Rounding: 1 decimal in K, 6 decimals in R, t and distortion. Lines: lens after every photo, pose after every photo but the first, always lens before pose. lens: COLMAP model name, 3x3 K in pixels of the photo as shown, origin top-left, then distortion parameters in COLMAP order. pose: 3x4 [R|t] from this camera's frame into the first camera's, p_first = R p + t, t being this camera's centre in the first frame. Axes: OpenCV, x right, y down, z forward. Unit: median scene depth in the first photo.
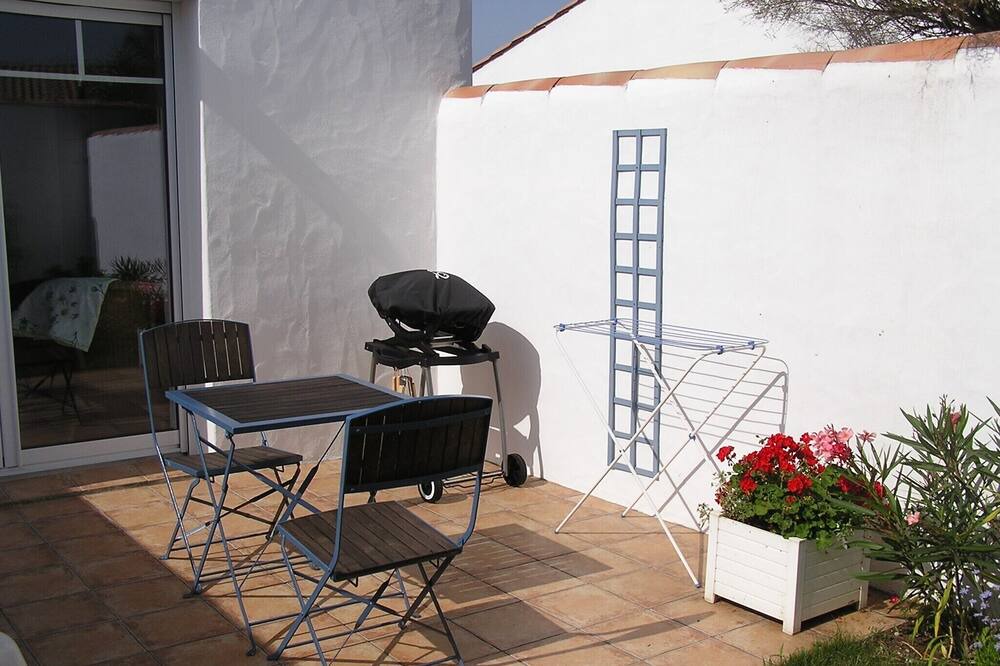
lens RADIAL K [[1151.7, 0, 500.0], [0, 1151.7, 333.0], [0, 0, 1]] dist [-0.036778, -0.000484]
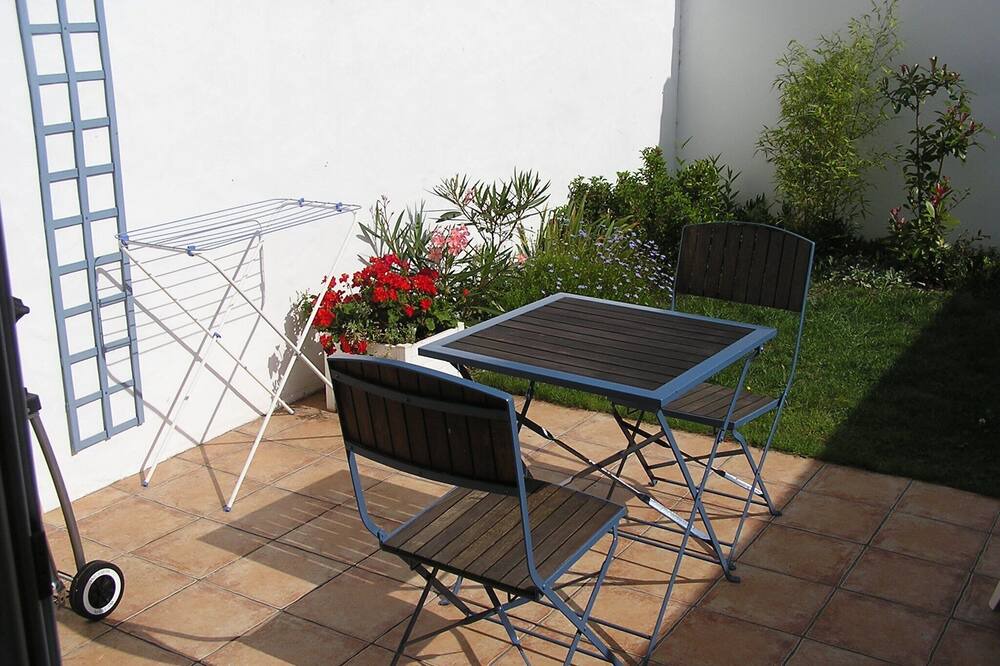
lens RADIAL K [[1151.7, 0, 500.0], [0, 1151.7, 333.0], [0, 0, 1]] dist [-0.036778, -0.000484]
pose [[-0.342474, -0.282446, 0.896067, -0.653125], [0.128591, 0.930675, 0.342502, -0.174590], [-0.930686, 0.232524, -0.282412, 0.985654]]
